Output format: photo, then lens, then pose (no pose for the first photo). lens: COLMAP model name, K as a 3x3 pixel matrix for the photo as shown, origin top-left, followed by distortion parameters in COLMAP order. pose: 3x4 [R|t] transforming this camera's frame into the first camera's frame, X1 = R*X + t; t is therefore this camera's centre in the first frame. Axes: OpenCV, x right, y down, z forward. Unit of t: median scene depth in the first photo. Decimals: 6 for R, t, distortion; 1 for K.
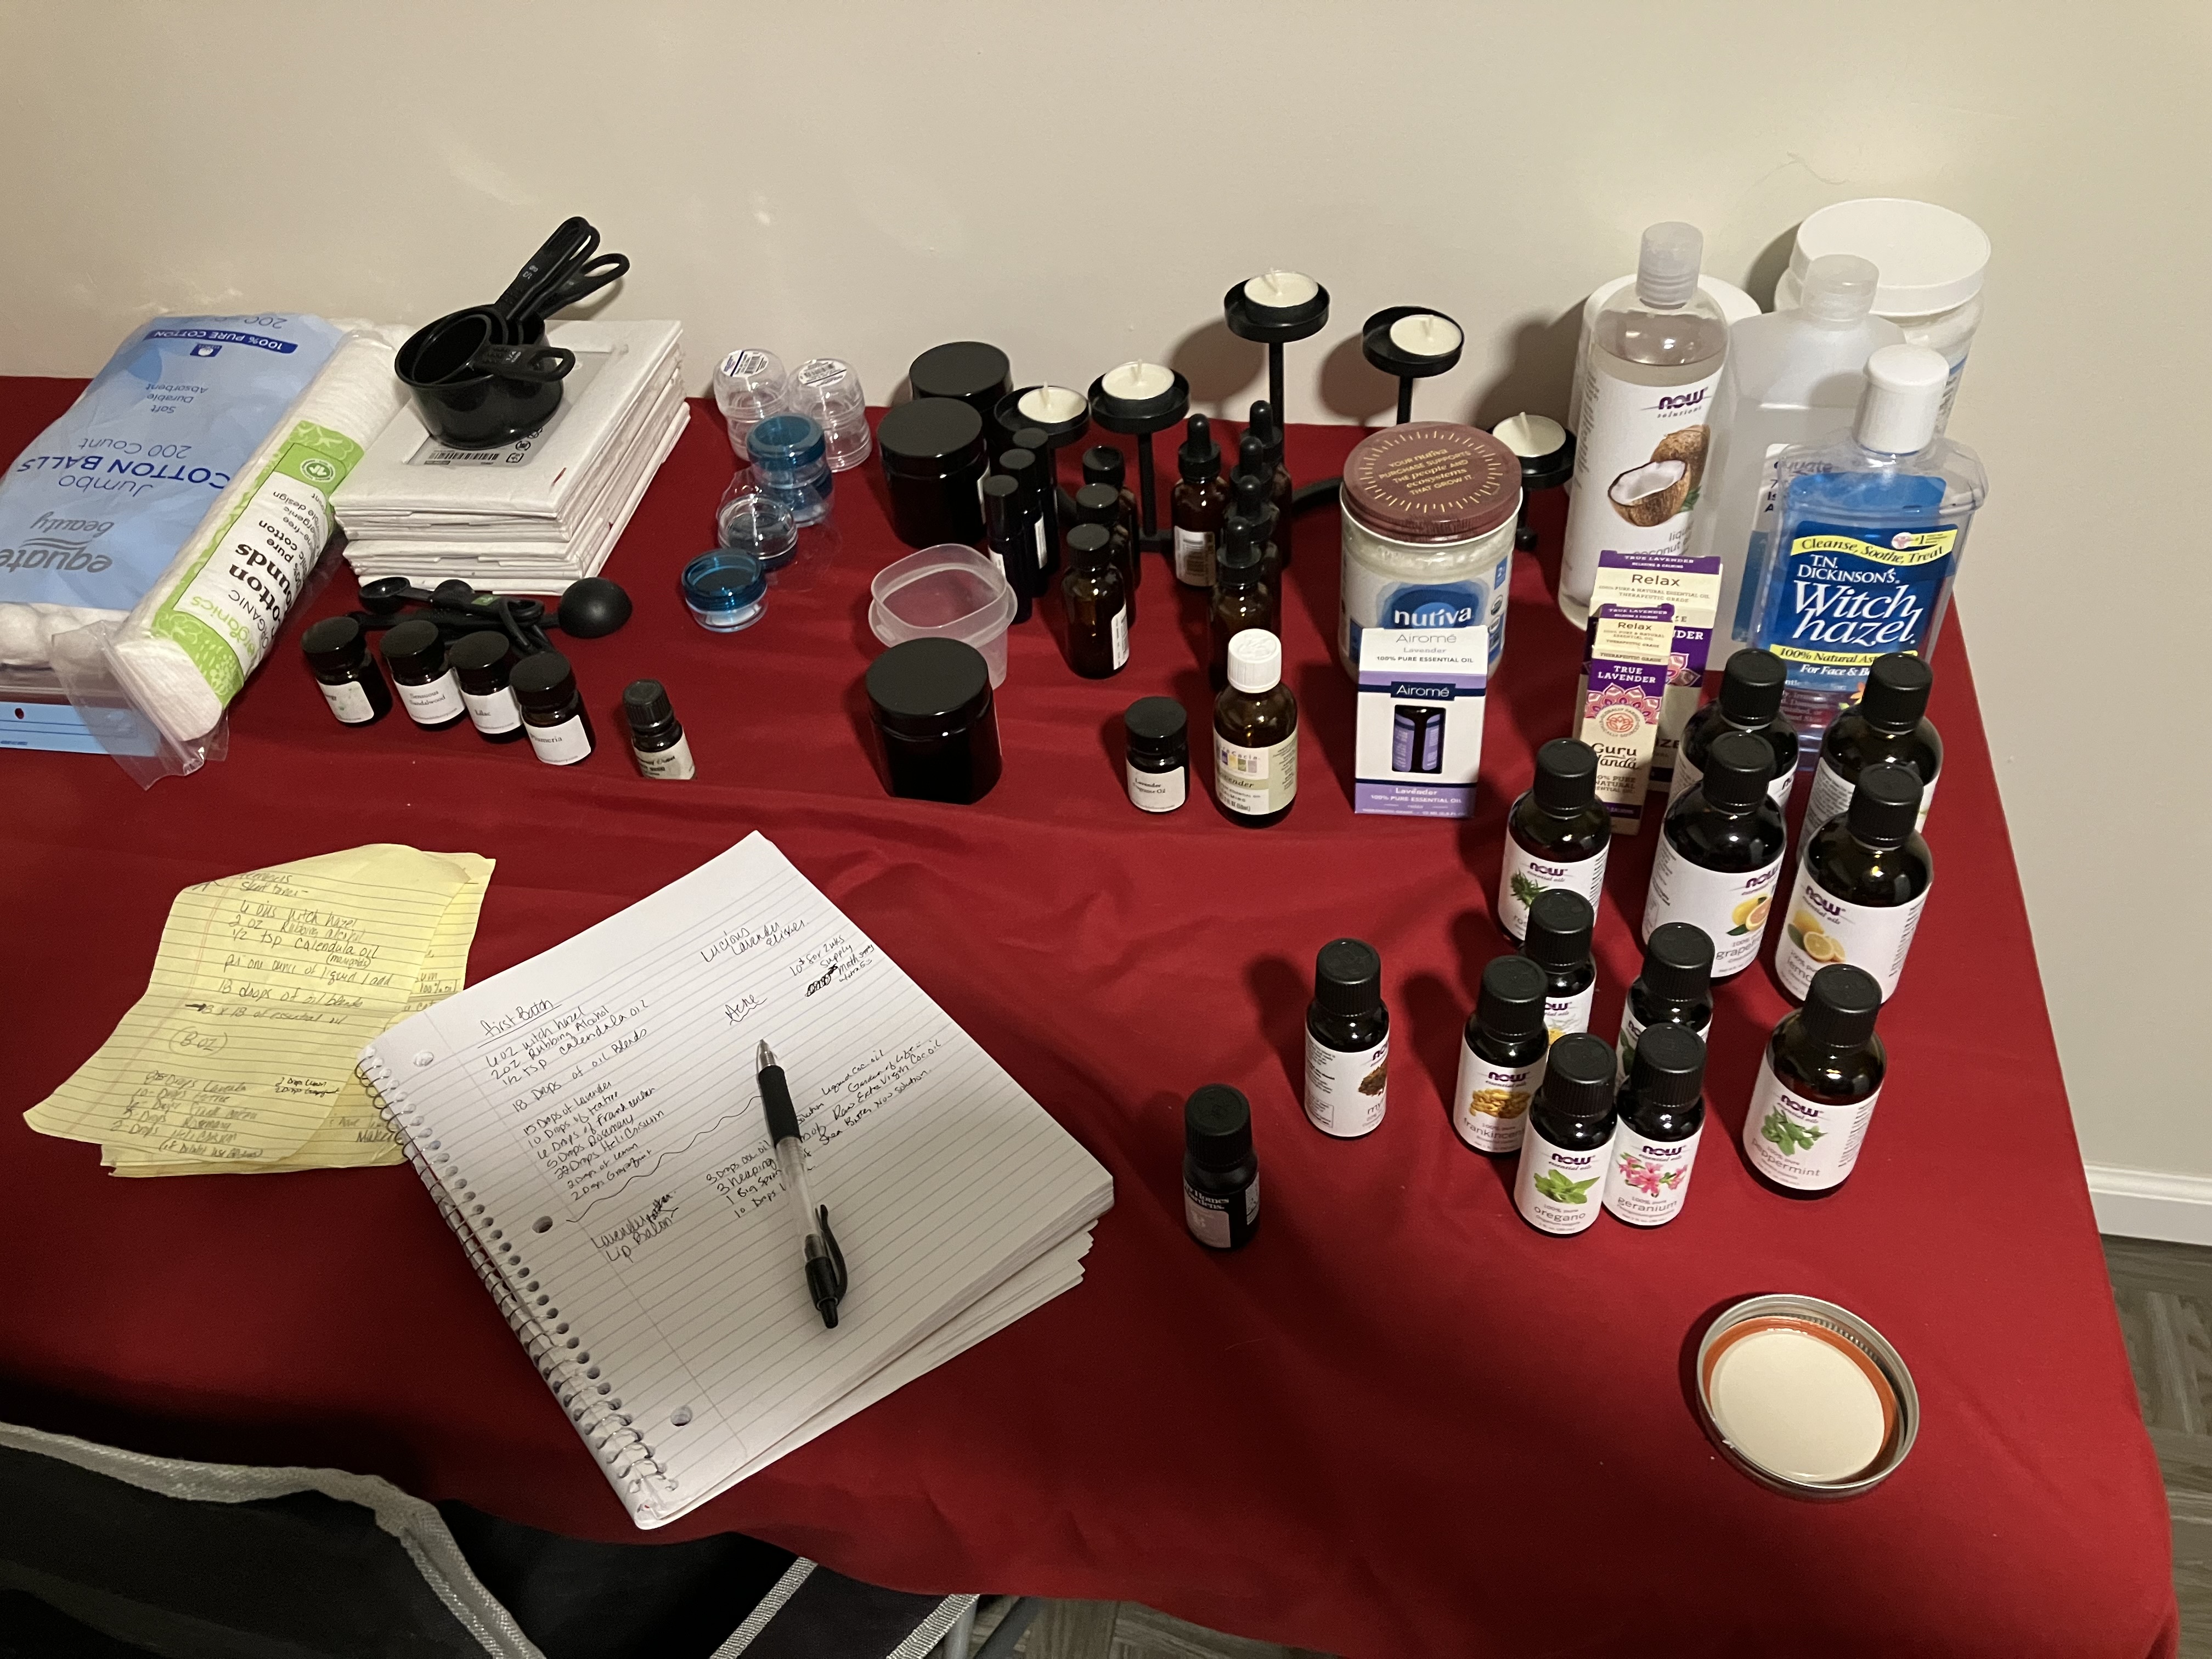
lens RADIAL K [[1785.8, 0, 1122.0], [0, 1785.8, 829.8], [0, 0, 1]] dist [-0.012125, 0.009208]
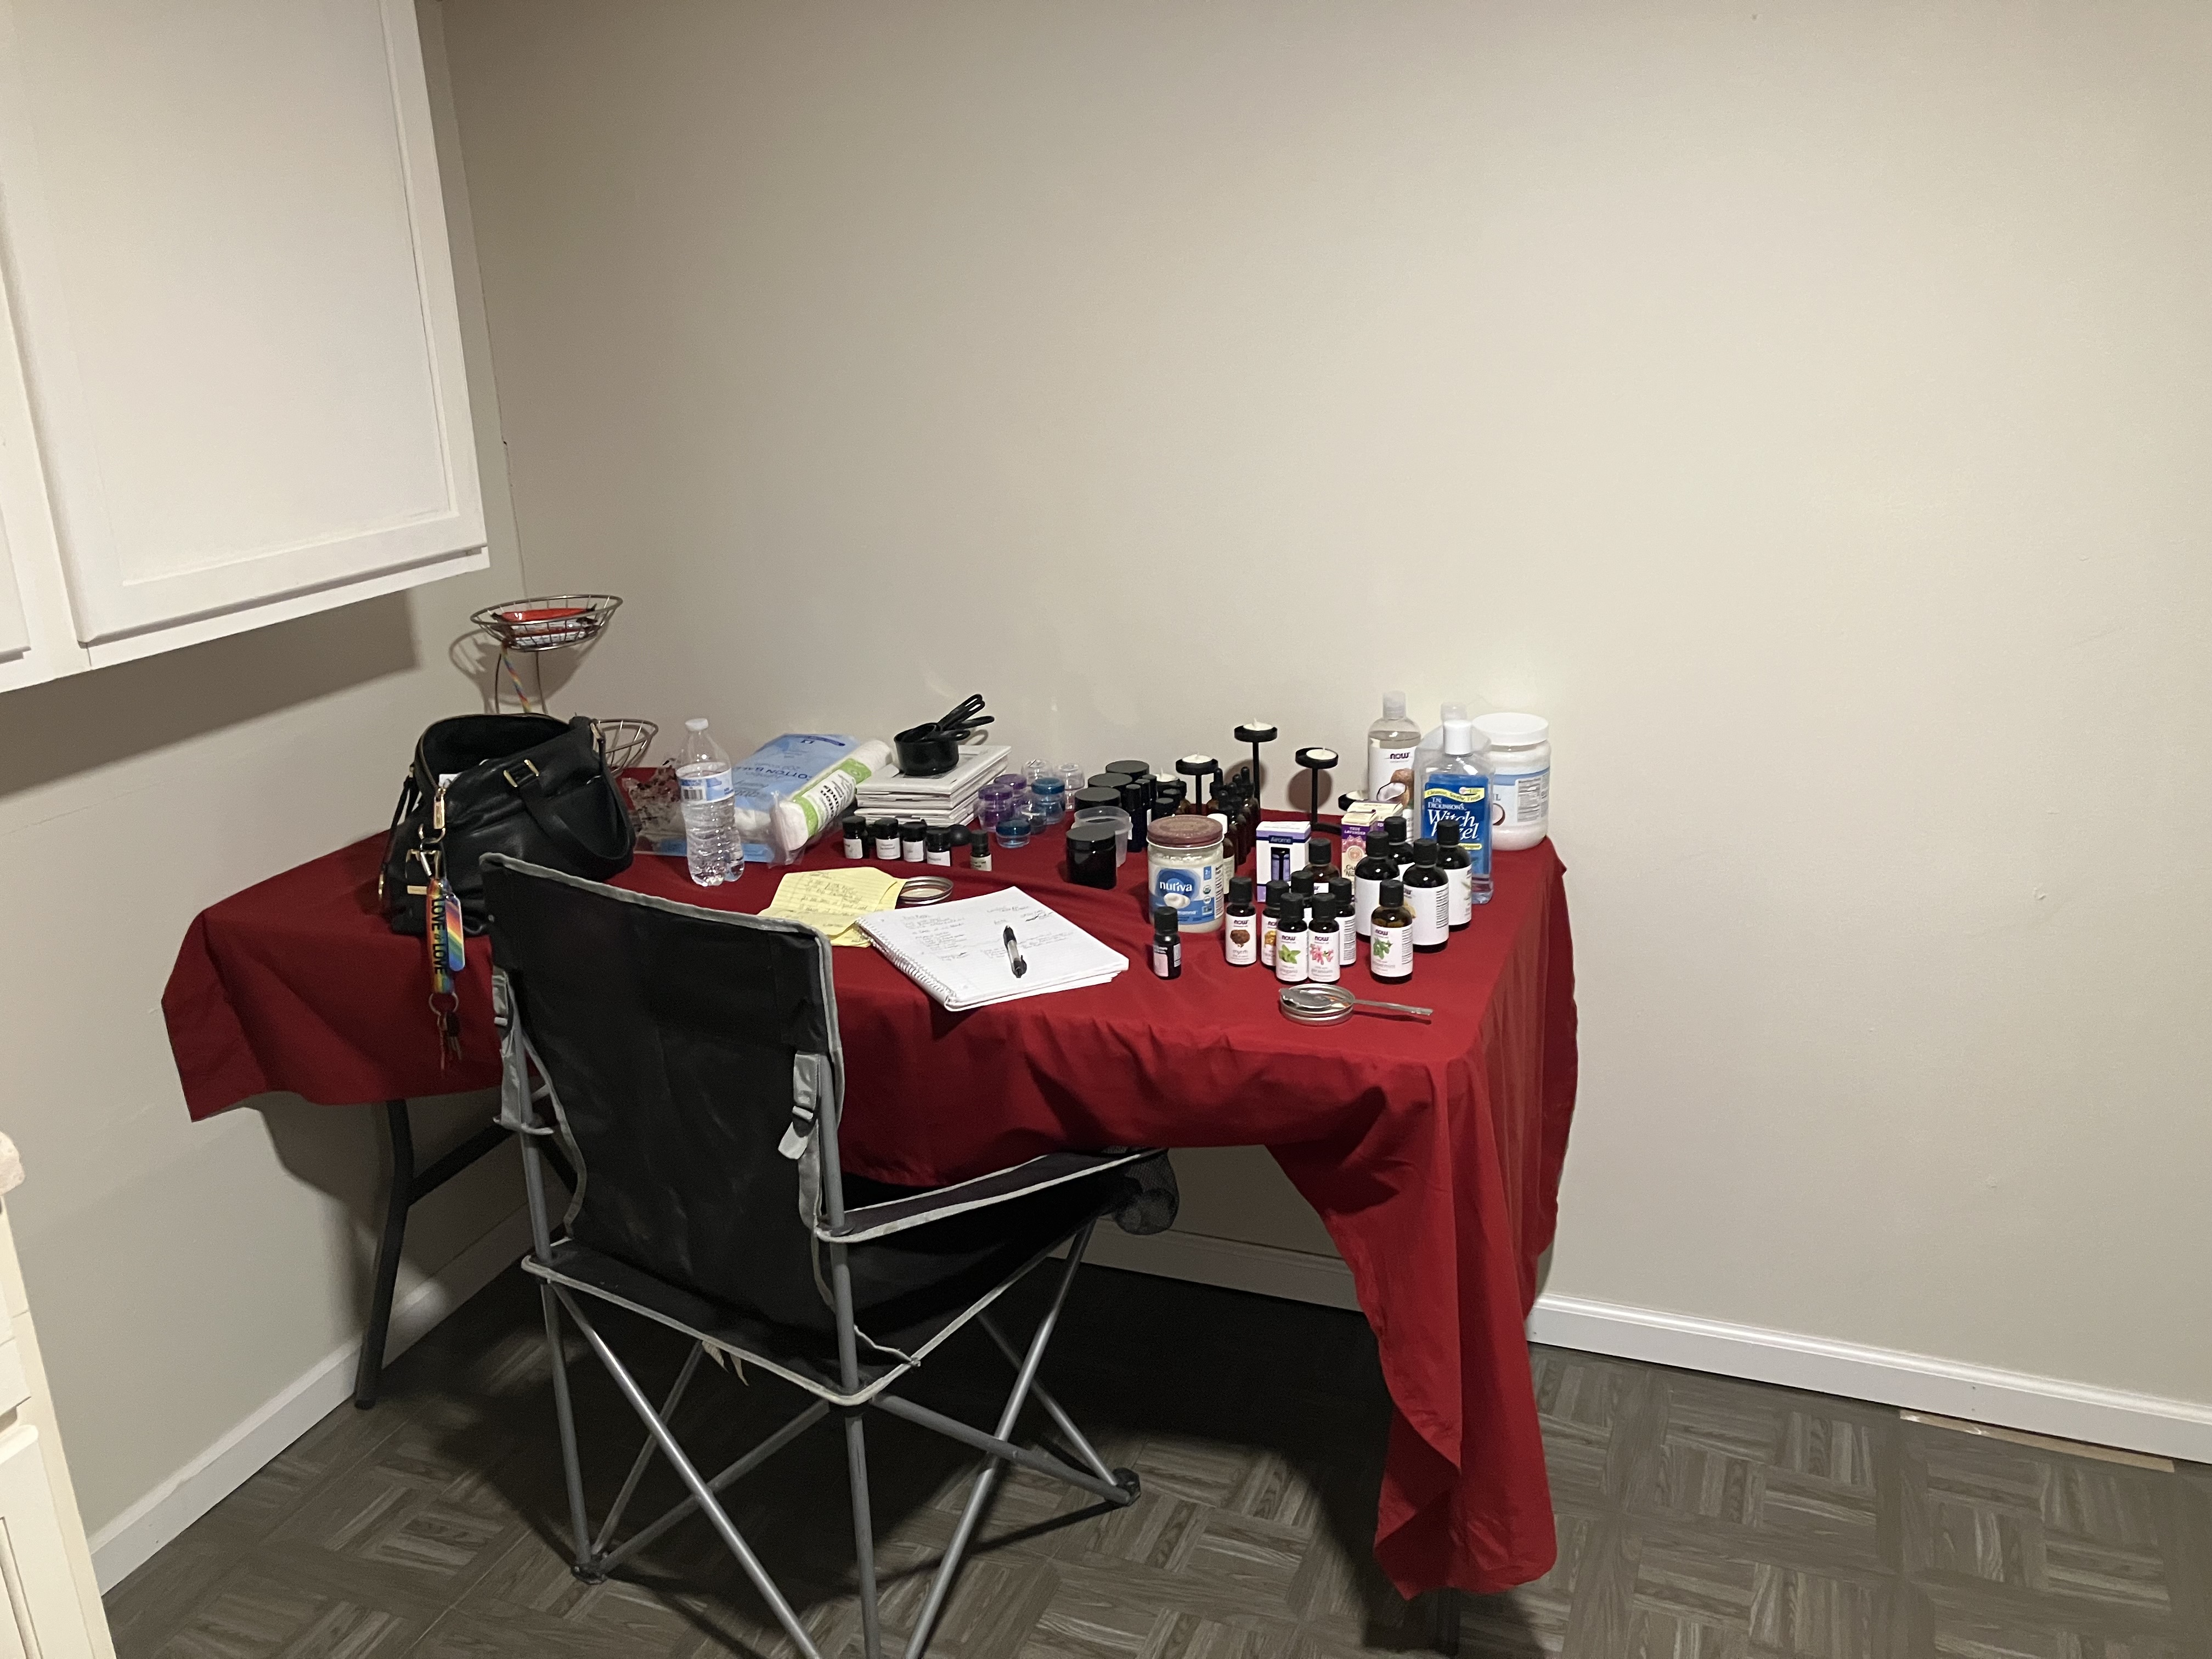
lens RADIAL K [[1785.8, 0, 1101.0], [0, 1785.8, 826.8], [0, 0, 1]] dist [-0.012125, 0.009208]
pose [[0.982817, 0.086230, -0.163202, 0.310892], [-0.150822, 0.884879, -0.440729, 1.003370], [0.106410, 0.457770, 0.882679, -1.206751]]
